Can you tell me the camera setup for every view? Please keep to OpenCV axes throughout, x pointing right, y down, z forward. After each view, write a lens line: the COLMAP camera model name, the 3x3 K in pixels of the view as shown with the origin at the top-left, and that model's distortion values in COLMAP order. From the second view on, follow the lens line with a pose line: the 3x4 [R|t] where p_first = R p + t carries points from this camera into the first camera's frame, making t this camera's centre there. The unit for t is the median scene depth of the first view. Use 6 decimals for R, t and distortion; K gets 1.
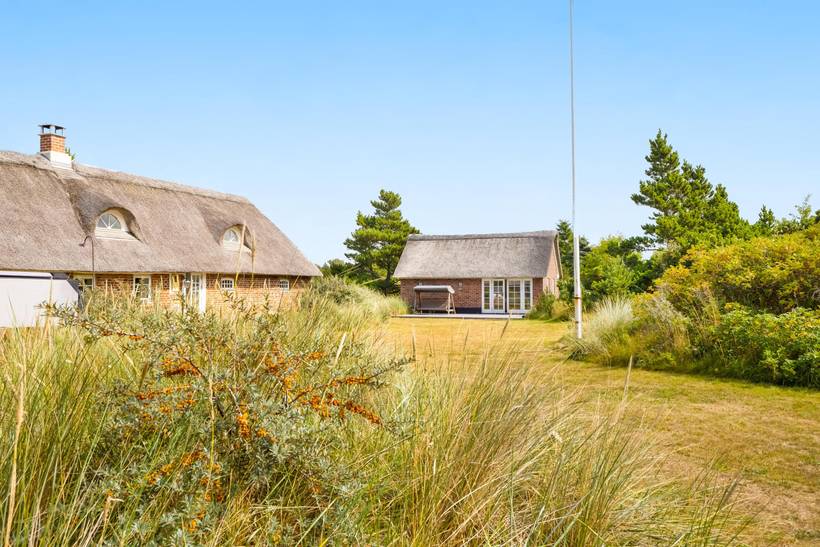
lens RADIAL K [[651.8, 0, 423.4], [0, 651.8, 271.1], [0, 0, 1]] dist [-0.010786, -0.001760]
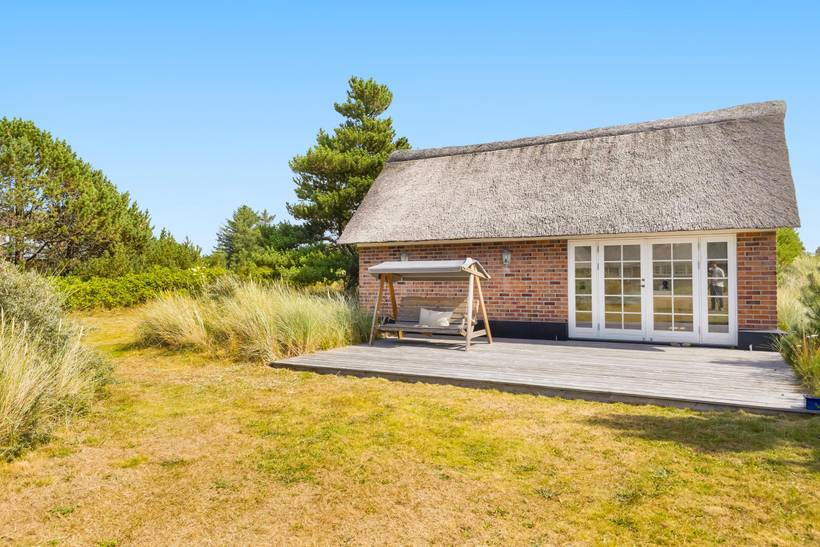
lens RADIAL K [[532.0, 0, 410.0], [0, 532.0, 273.5], [0, 0, 1]] dist [-0.003285, -0.000416]
pose [[0.989131, -0.007891, -0.146828, 0.046845], [0.011472, 0.999657, 0.023557, 0.021547], [0.146592, -0.024986, 0.988881, 0.694836]]
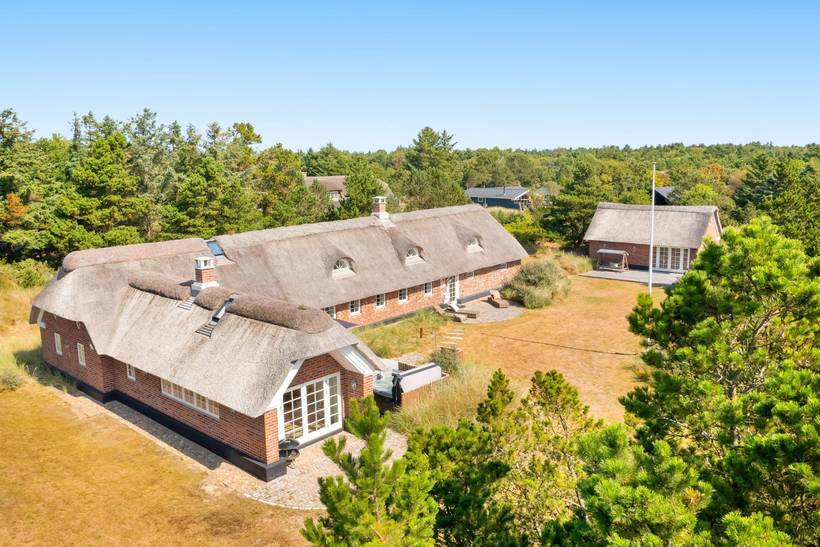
lens RADIAL K [[651.8, 0, 423.4], [0, 651.8, 271.1], [0, 0, 1]] dist [-0.010786, -0.001760]
pose [[0.942236, 0.044281, -0.332009, 0.094068], [0.025744, 0.978717, 0.203594, -0.215219], [0.333959, -0.200381, 0.921042, -0.386299]]
